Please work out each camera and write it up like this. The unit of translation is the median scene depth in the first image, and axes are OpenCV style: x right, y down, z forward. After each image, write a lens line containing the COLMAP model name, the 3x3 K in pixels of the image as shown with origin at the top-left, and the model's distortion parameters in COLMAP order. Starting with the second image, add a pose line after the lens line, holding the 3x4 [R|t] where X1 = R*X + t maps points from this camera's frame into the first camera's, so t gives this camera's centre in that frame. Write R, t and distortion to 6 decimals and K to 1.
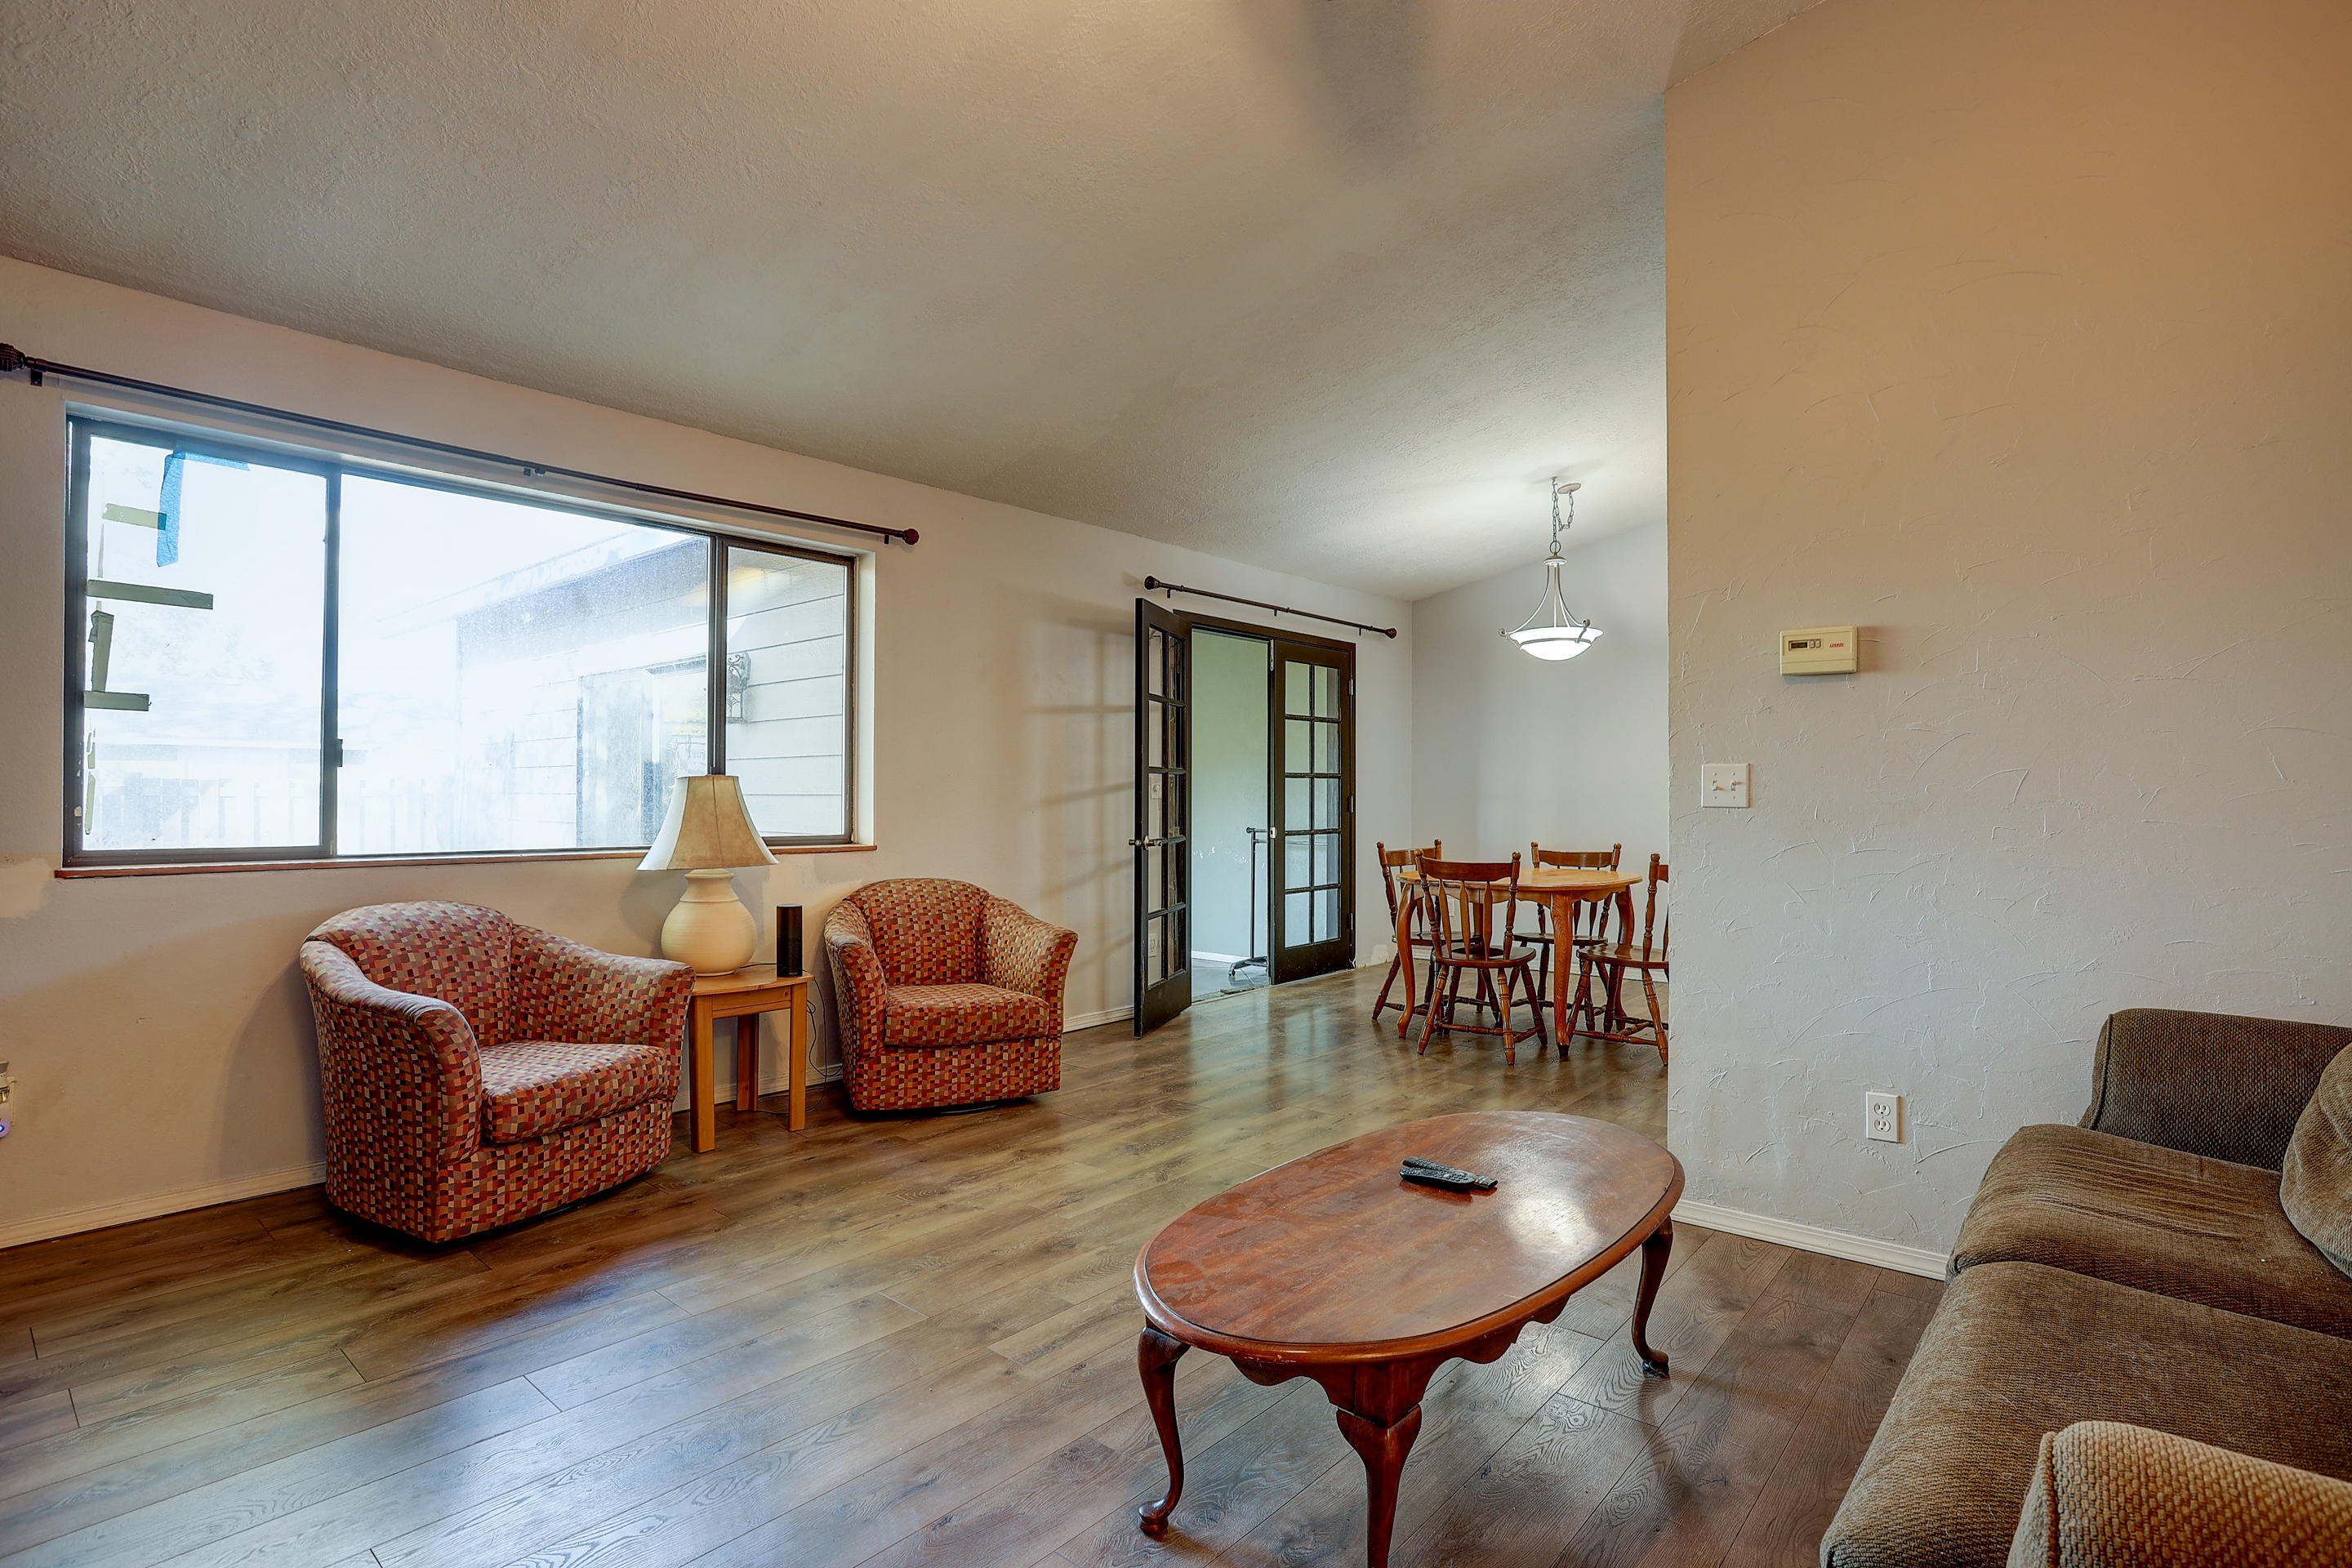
lens RADIAL K [[1150.7, 0, 1194.3], [0, 1150.7, 783.6], [0, 0, 1]] dist [-0.070290, 0.025173]
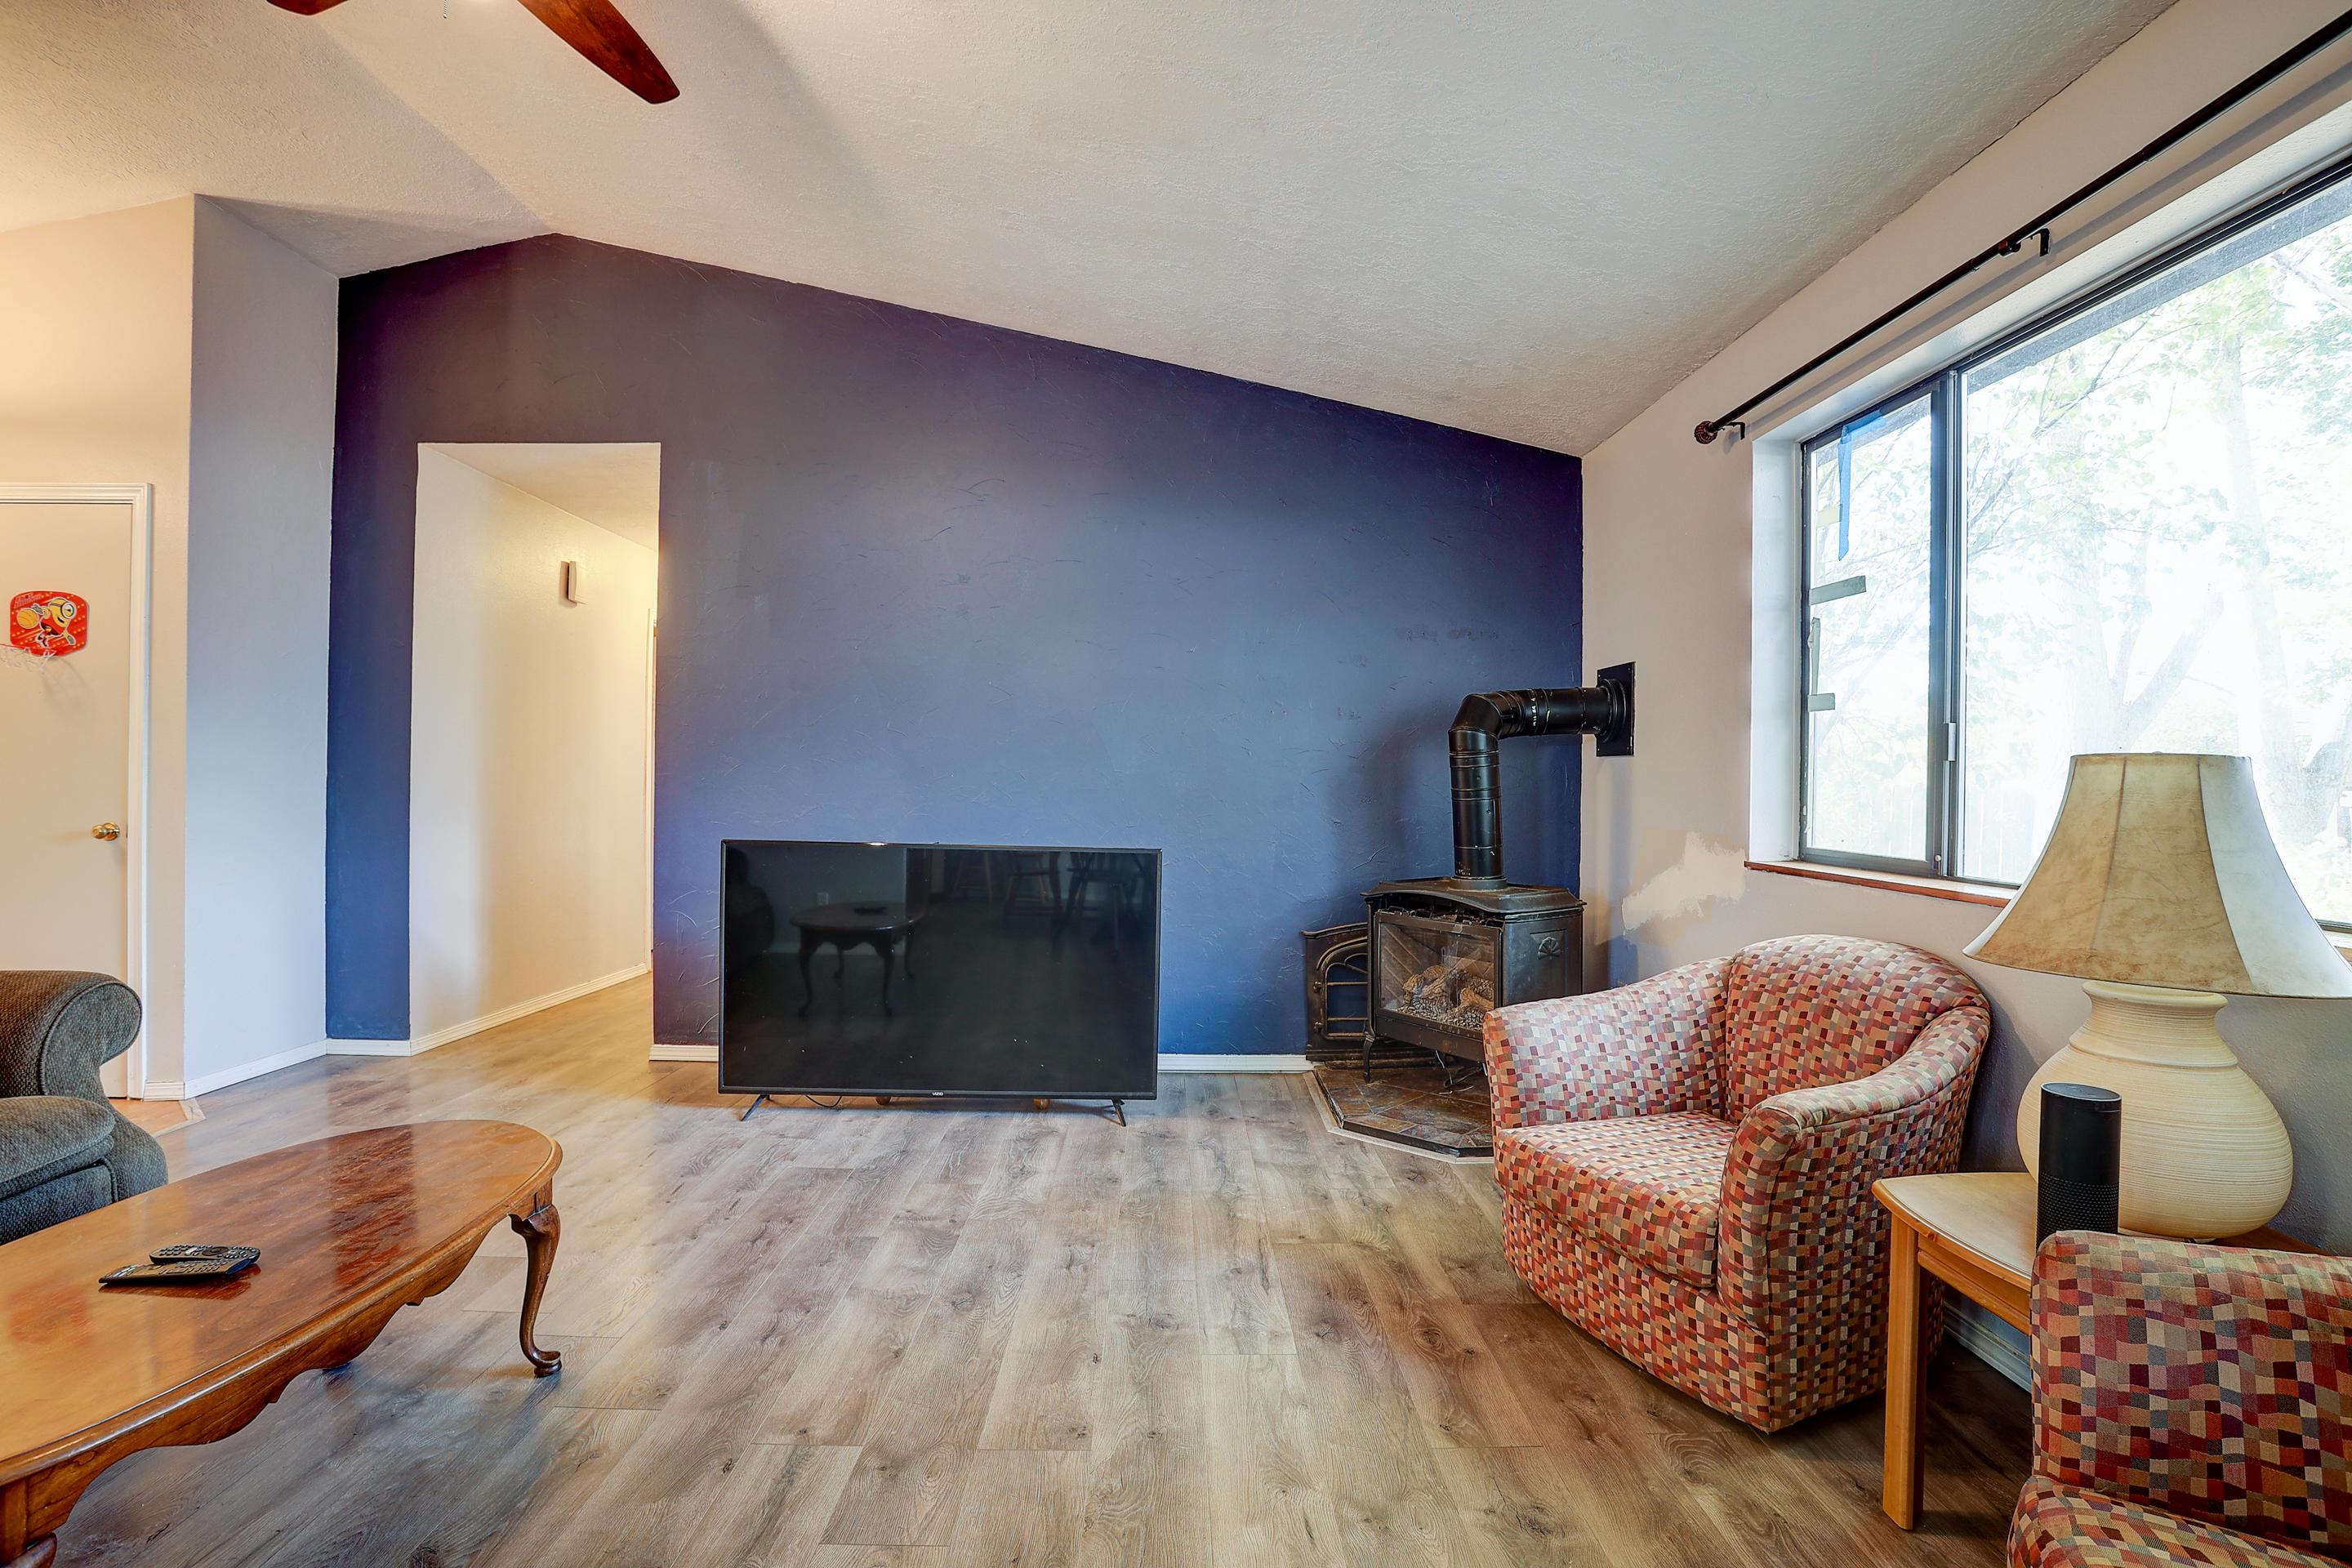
lens RADIAL K [[1150.7, 0, 1190.5], [0, 1150.7, 784.2], [0, 0, 1]] dist [-0.070290, 0.025173]
pose [[-0.752503, -0.012925, -0.658462, 0.143366], [-0.010505, 0.999916, -0.007621, 0.014761], [0.658505, 0.001182, -0.752576, 1.400912]]
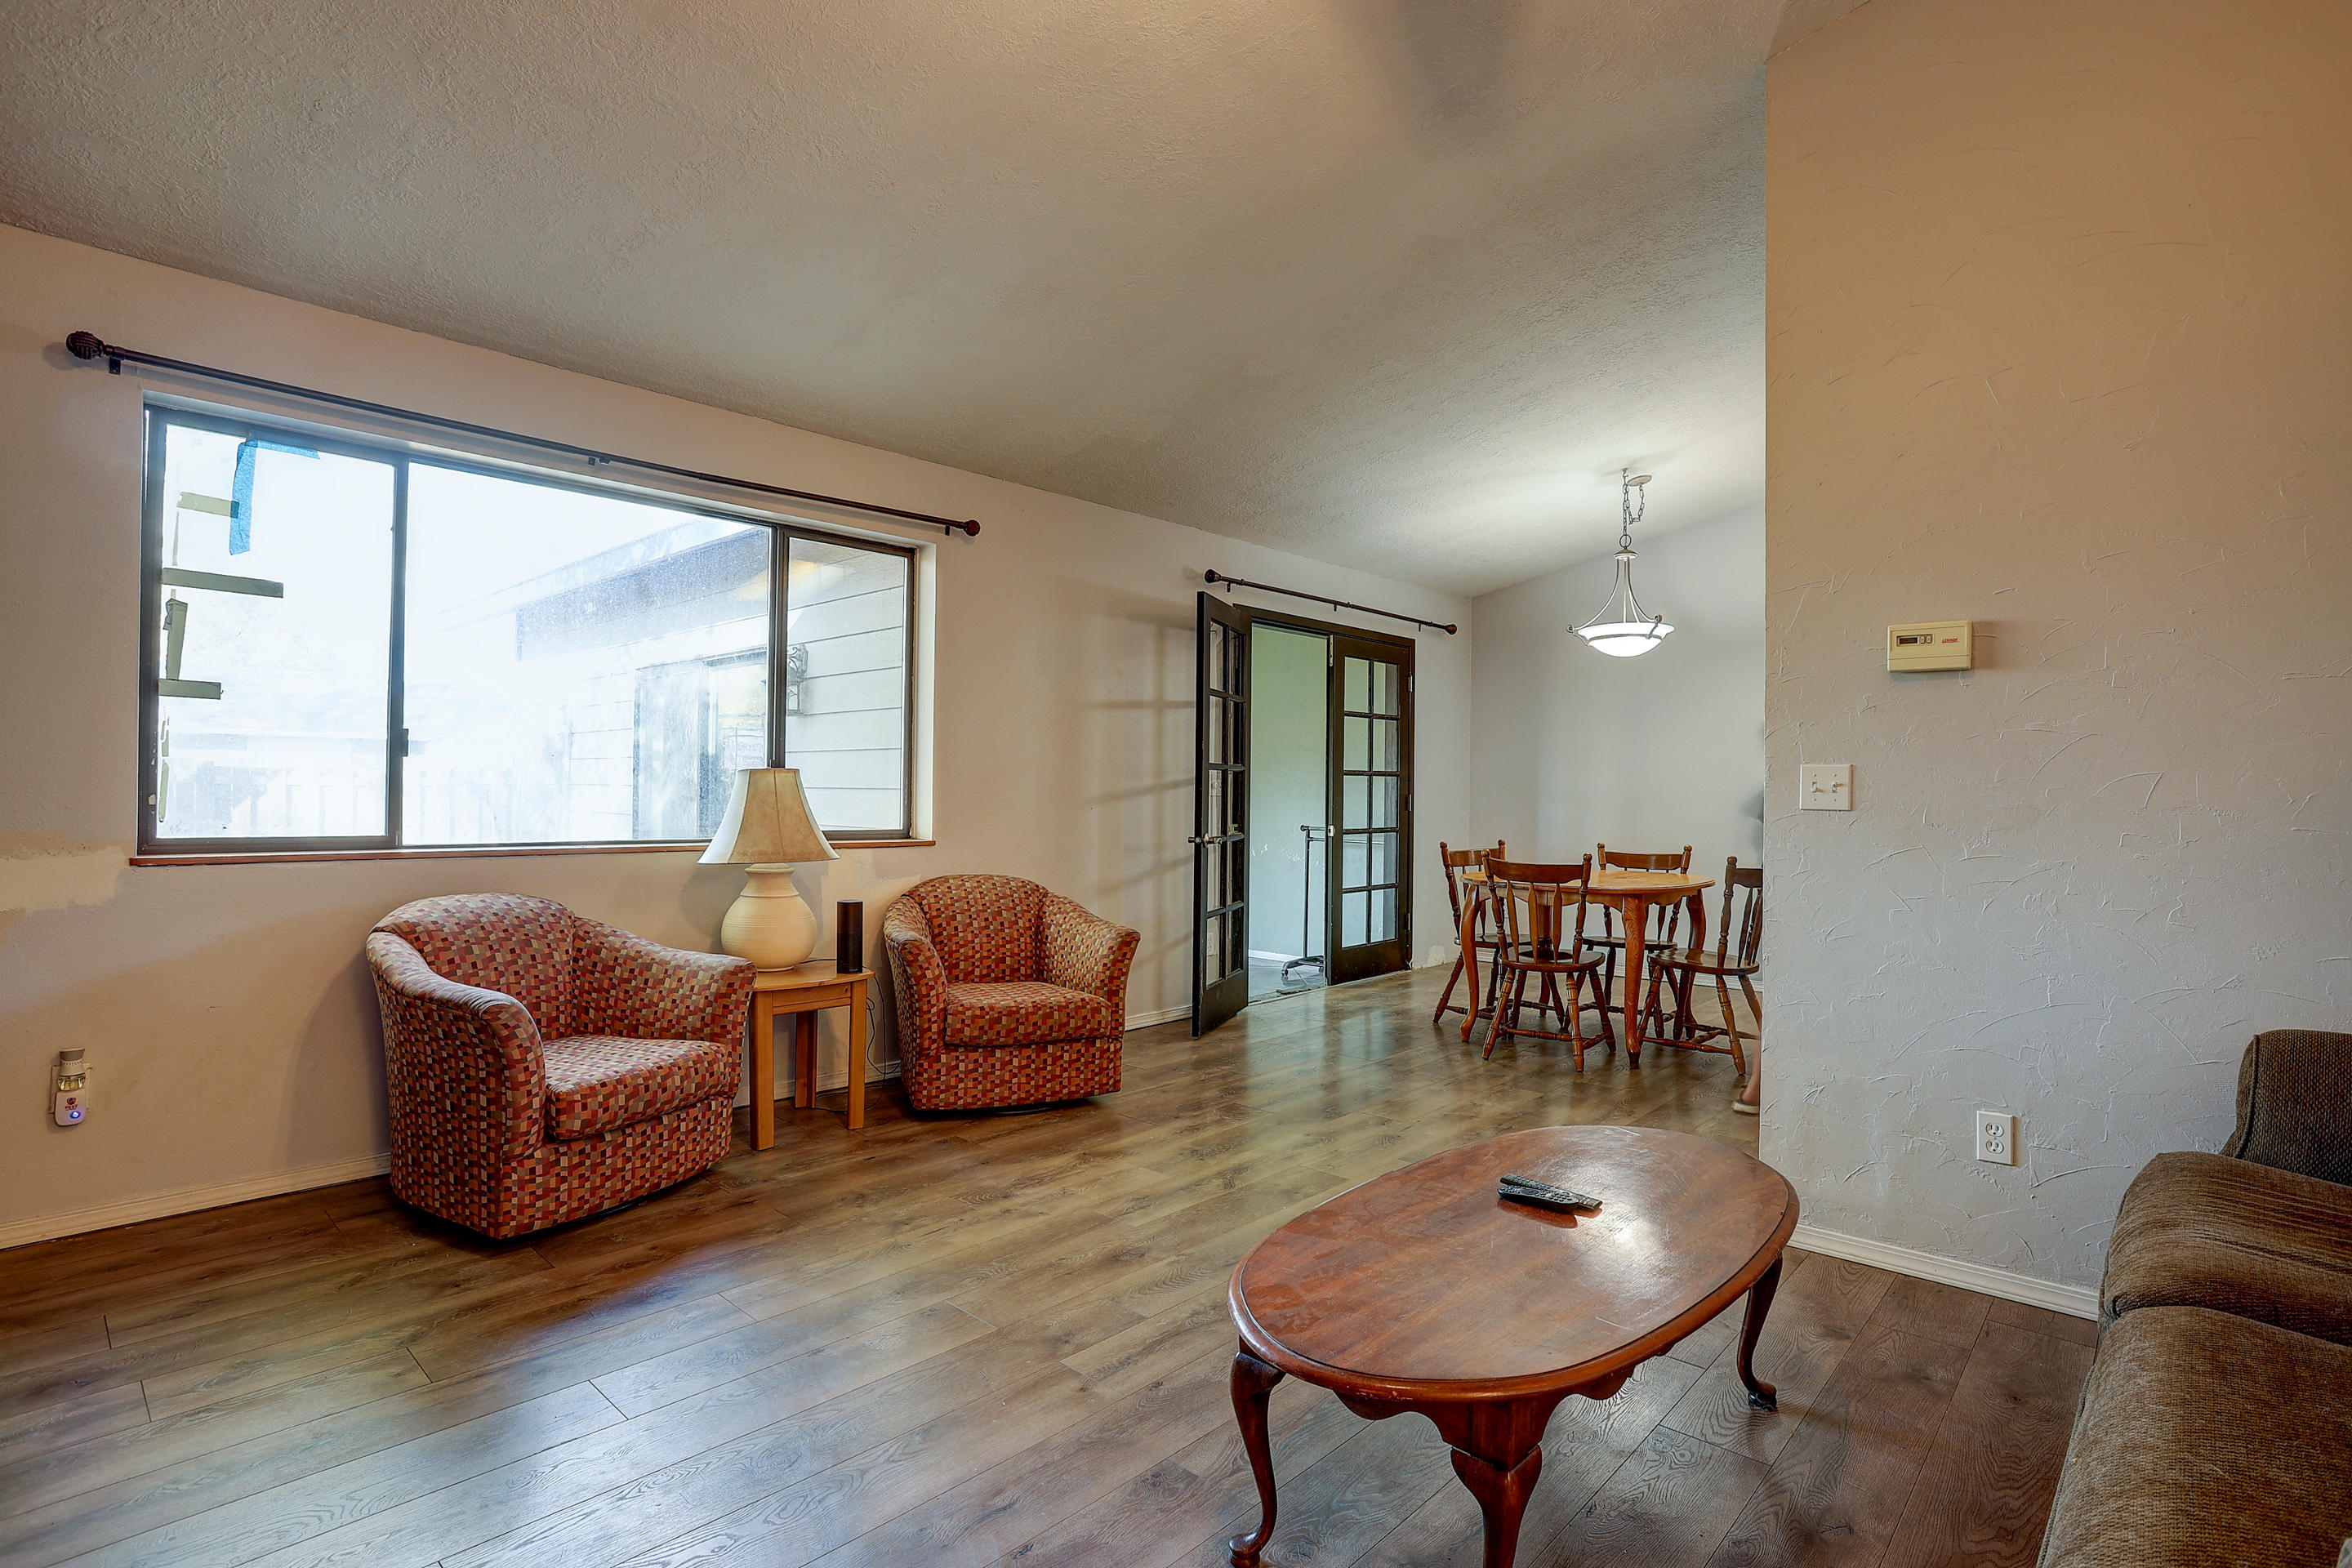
lens RADIAL K [[1150.7, 0, 1193.1], [0, 1150.7, 783.8], [0, 0, 1]] dist [-0.070290, 0.025173]
pose [[0.999275, 0.008116, -0.037198, -0.029545], [-0.008007, 0.999963, 0.003089, 0.000225], [0.037221, -0.002789, 0.999303, 0.030407]]
